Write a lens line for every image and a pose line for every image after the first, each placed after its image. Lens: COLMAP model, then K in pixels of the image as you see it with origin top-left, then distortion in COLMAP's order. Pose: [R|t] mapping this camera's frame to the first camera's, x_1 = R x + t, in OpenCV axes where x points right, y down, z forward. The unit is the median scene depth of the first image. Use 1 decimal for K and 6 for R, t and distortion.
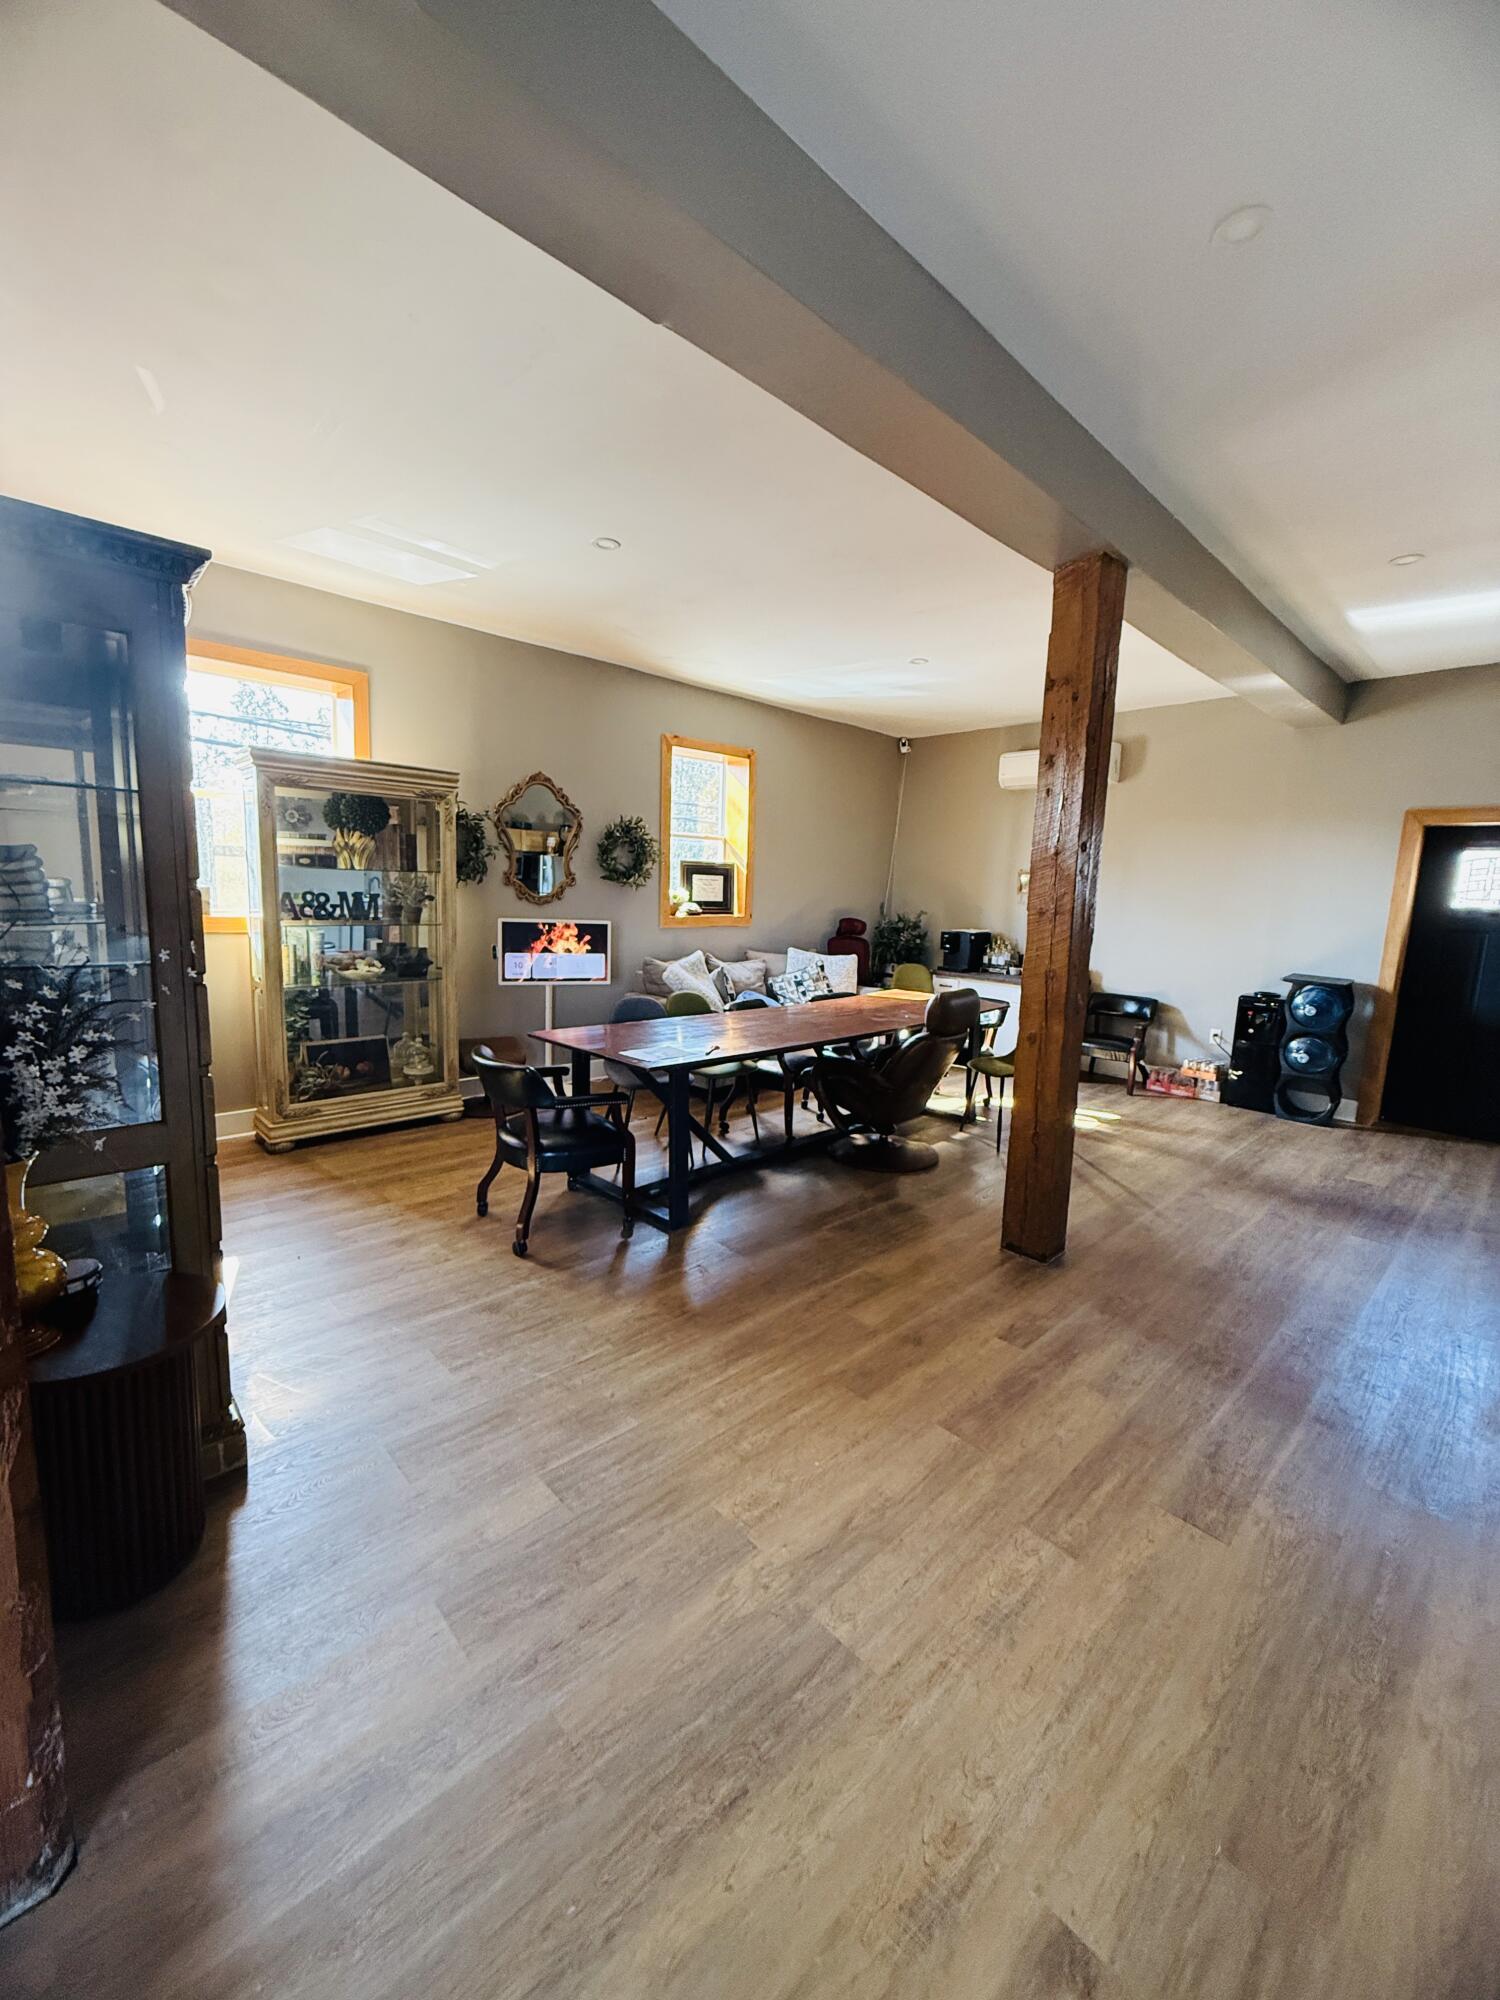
lens RADIAL K [[793.1, 0, 748.5], [0, 793.1, 1001.4], [0, 0, 1]] dist [0.000316, 0.000393]
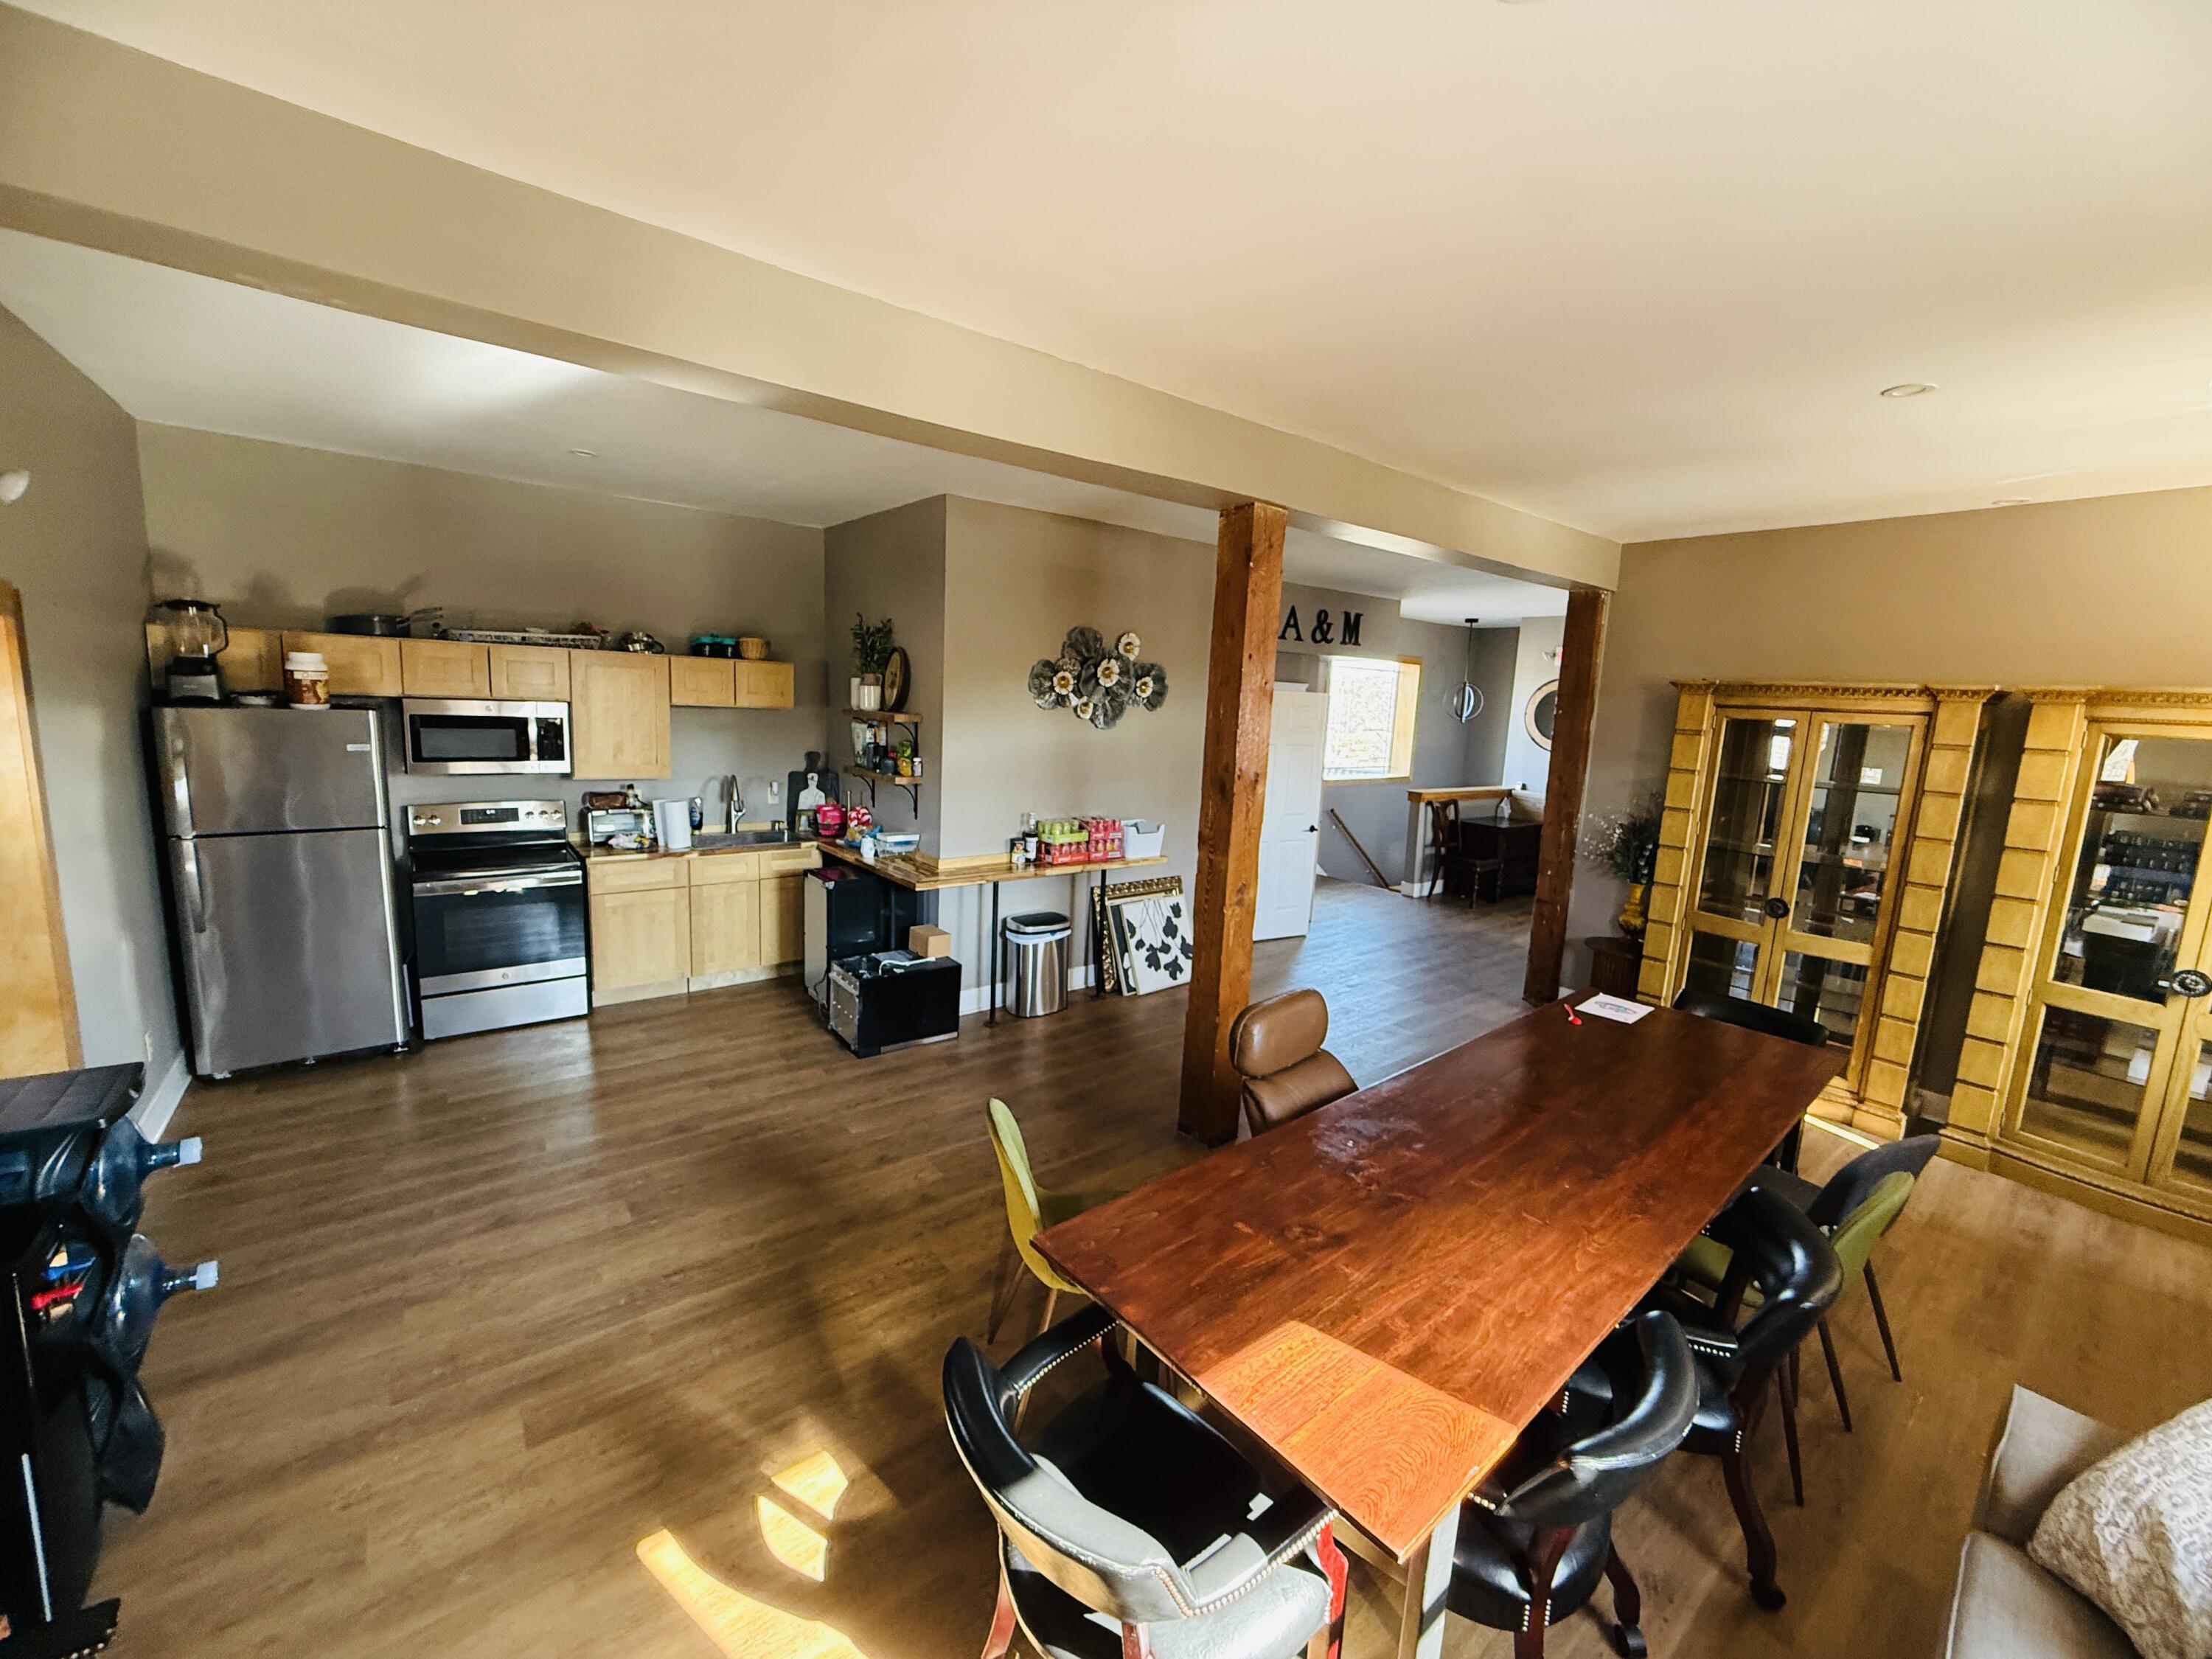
lens RADIAL K [[877.2, 0, 1106.0], [0, 877.2, 829.5], [0, 0, 1]] dist [0.000316, 0.000393]
pose [[-0.993632, -0.092164, 0.064809, 0.355636], [-0.068817, 0.951893, 0.298602, -0.328533], [-0.089212, 0.292241, -0.952175, 1.582650]]
